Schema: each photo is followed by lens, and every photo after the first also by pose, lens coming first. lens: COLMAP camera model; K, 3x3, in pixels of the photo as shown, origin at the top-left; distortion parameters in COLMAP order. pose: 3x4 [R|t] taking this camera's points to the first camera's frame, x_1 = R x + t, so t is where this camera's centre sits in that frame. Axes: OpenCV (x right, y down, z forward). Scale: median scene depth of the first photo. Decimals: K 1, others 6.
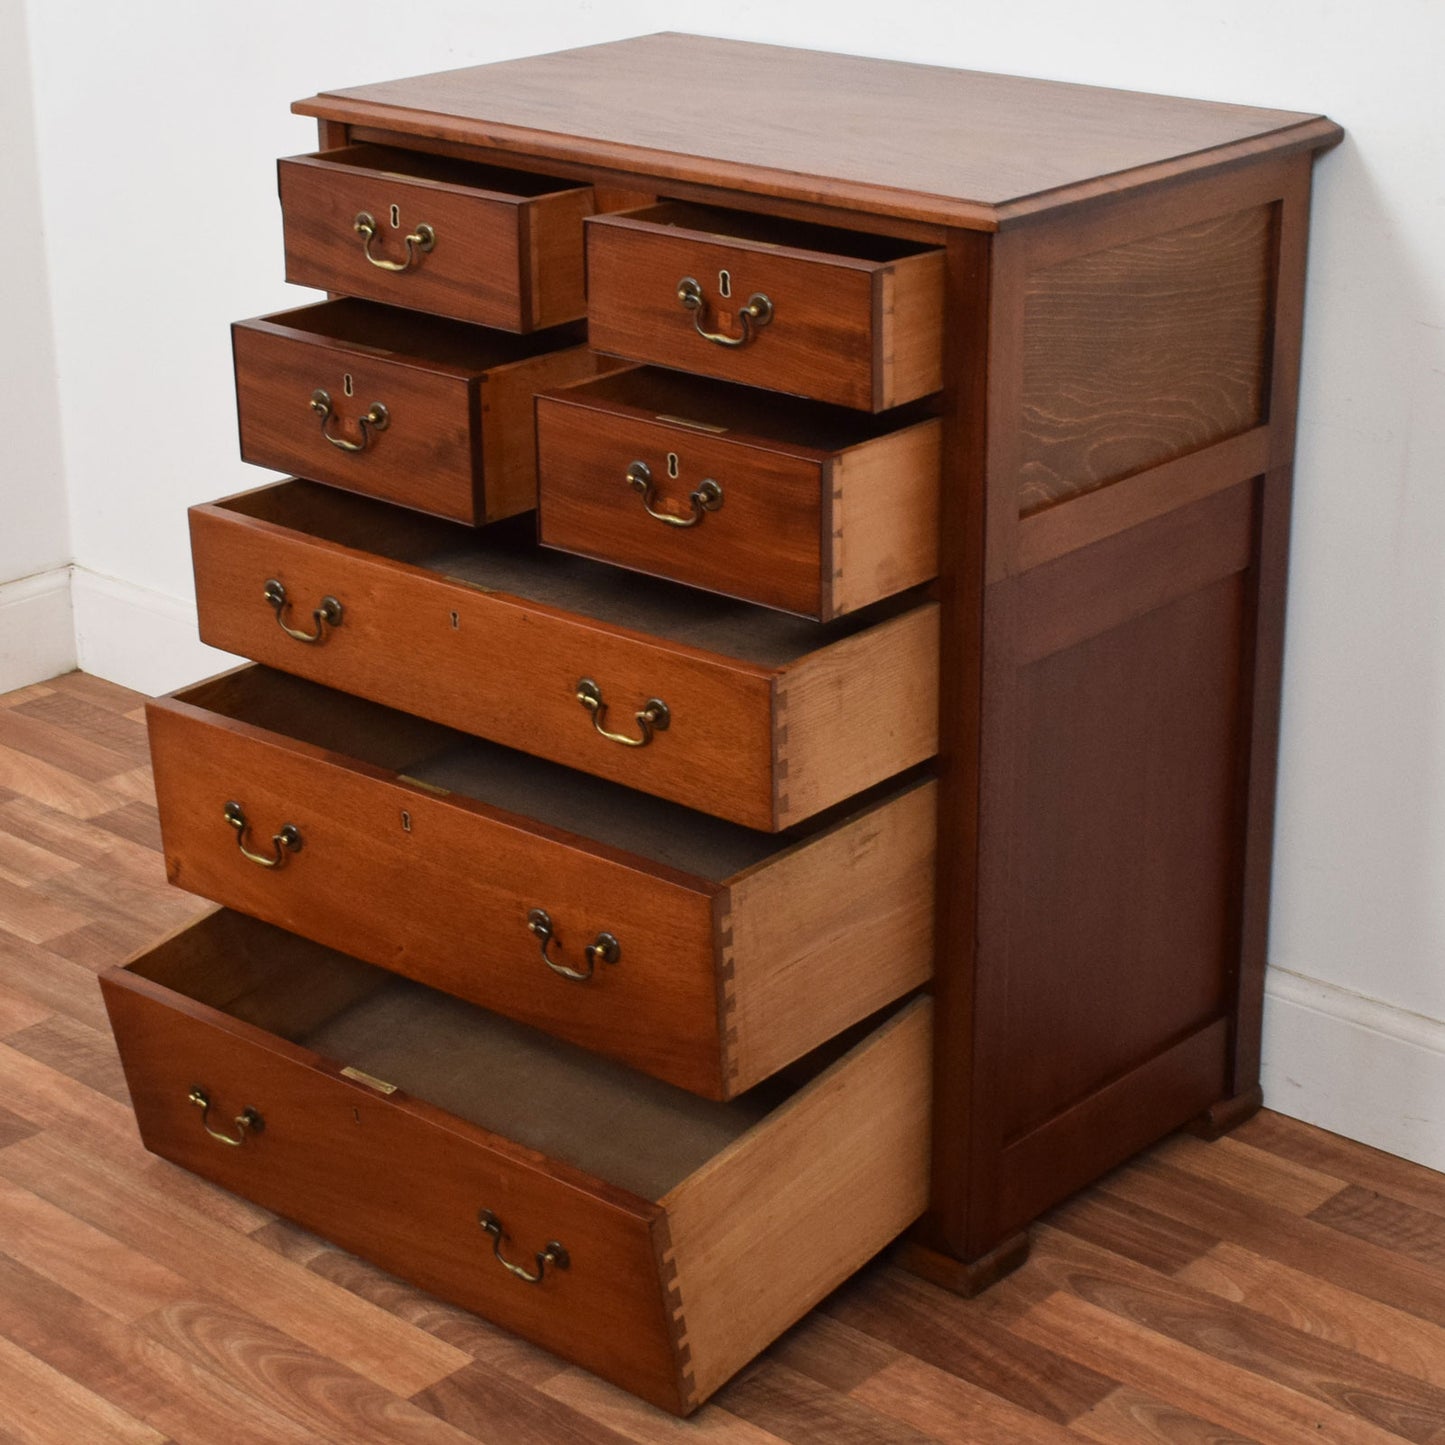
lens RADIAL K [[3082.0, 0, 720.8], [0, 3082.0, 689.3], [0, 0, 1]] dist [-0.021133, 0.000000]
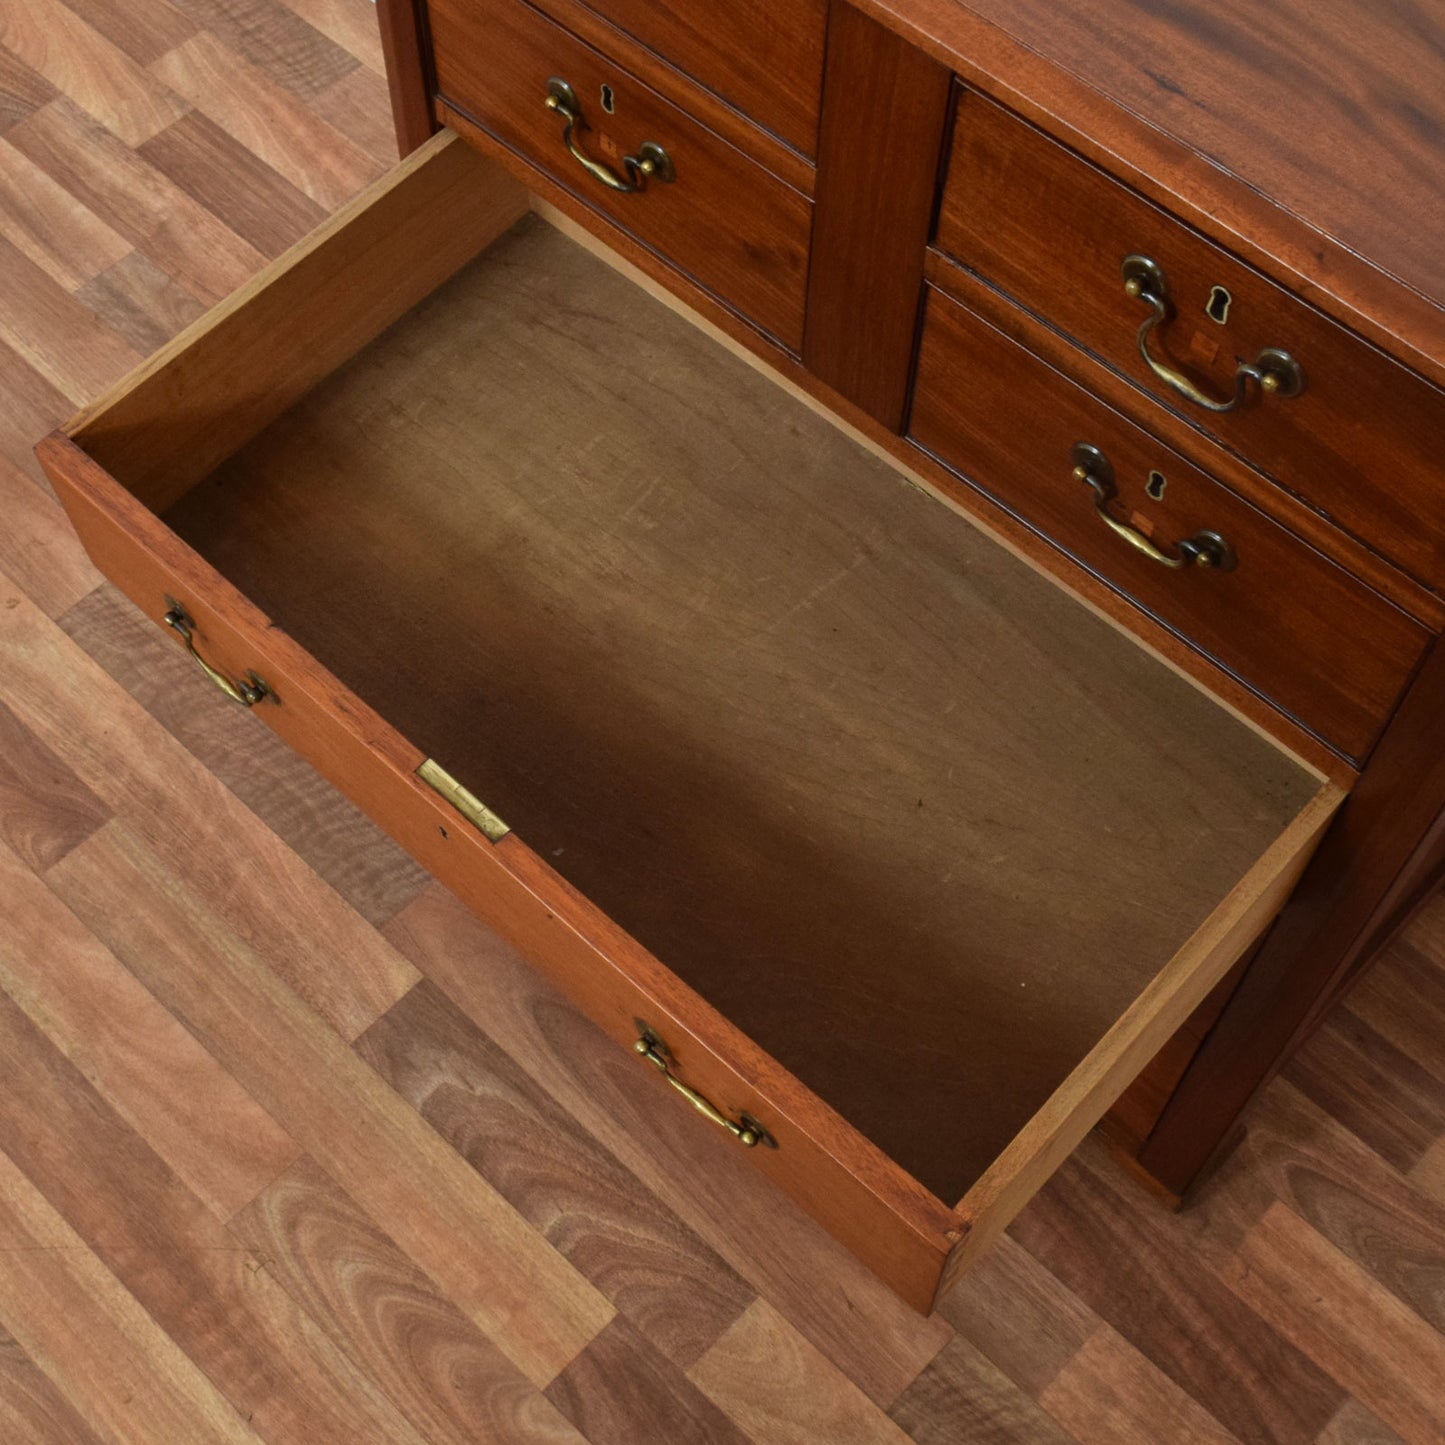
lens RADIAL K [[2129.3, 0, 660.9], [0, 2129.3, 701.9], [0, 0, 1]] dist [-0.030785, 0.000000]
pose [[0.999275, 0.031568, -0.021299, -0.057643], [-0.010934, 0.773592, 0.633590, -0.296769], [0.036478, -0.632897, 0.773376, 0.616886]]
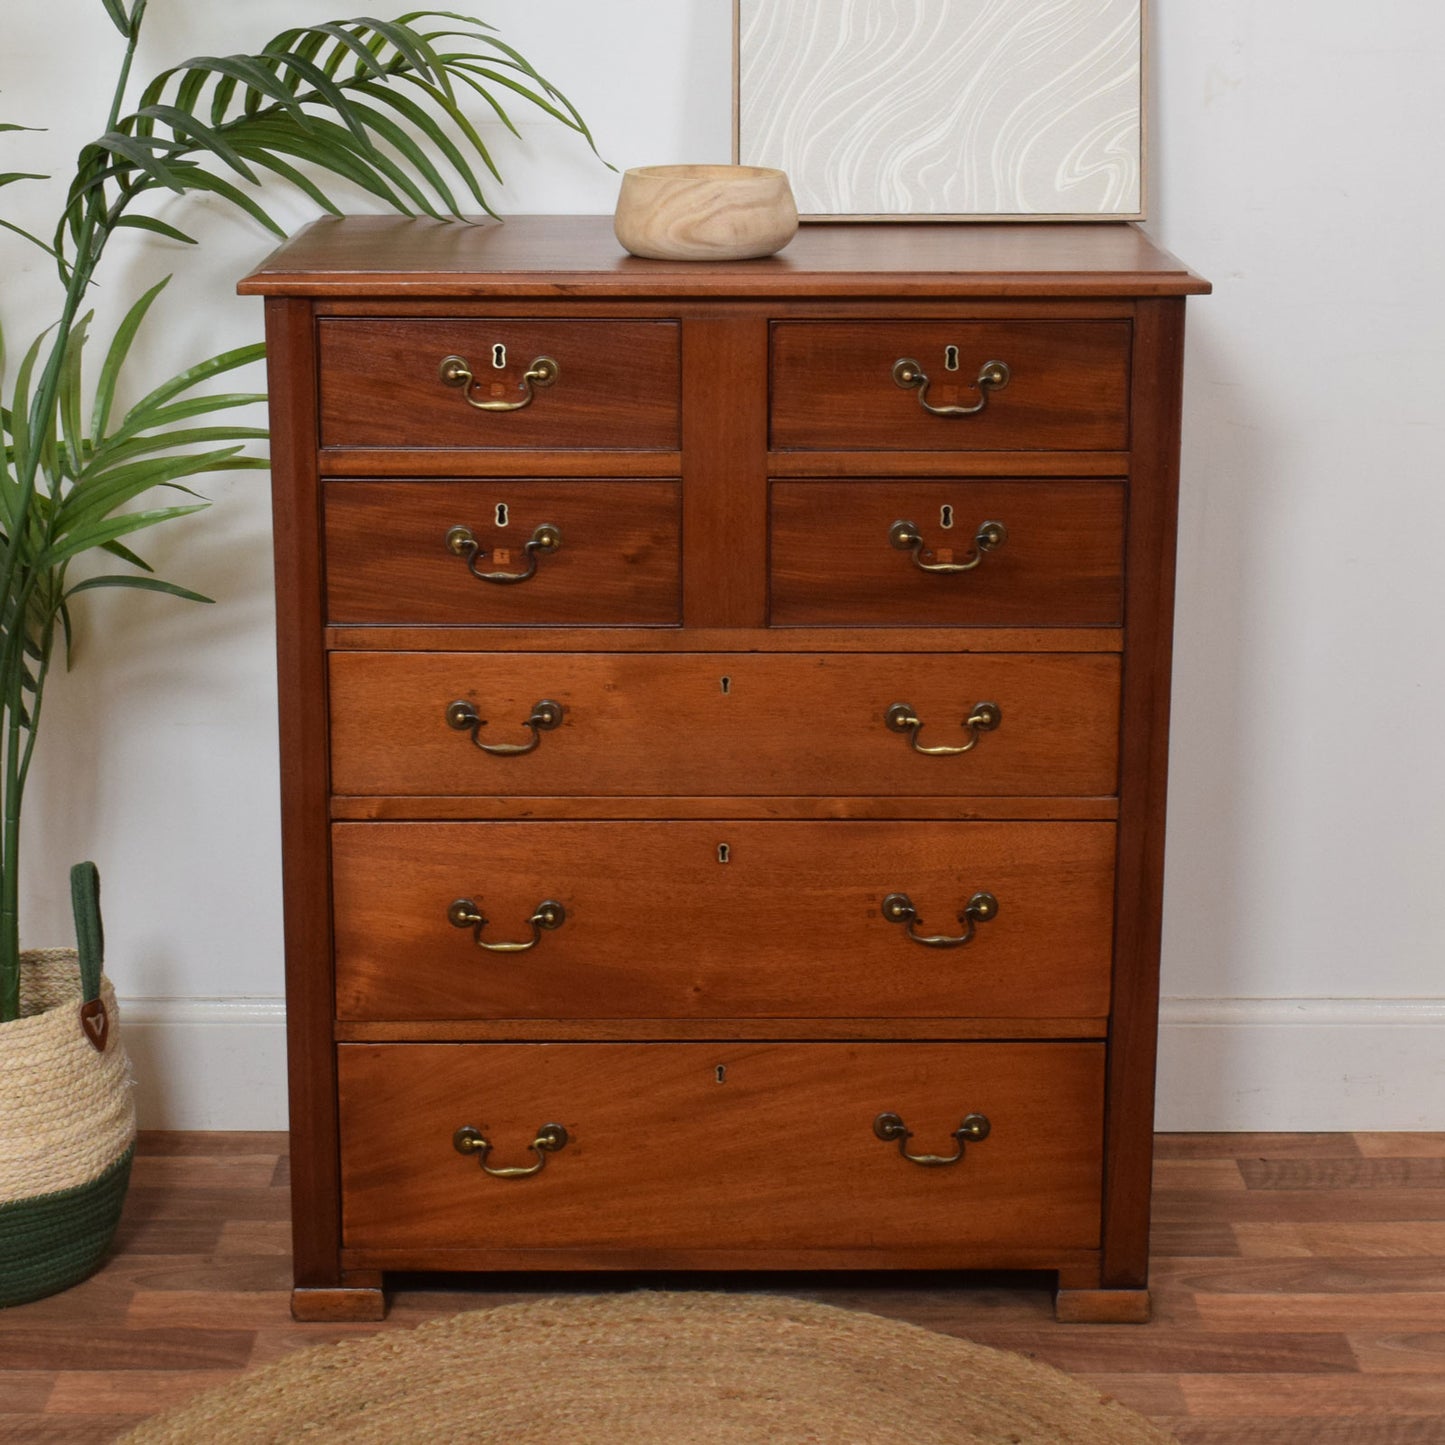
lens RADIAL K [[3233.1, 0, 718.6], [0, 3233.1, 712.6], [0, 0, 1]] dist [-0.002723, 0.000000]
pose [[0.740573, -0.157775, 0.653191, -0.716219], [0.228330, 0.973293, -0.023782, -0.012379], [-0.631994, 0.166756, 0.756820, 0.220350]]
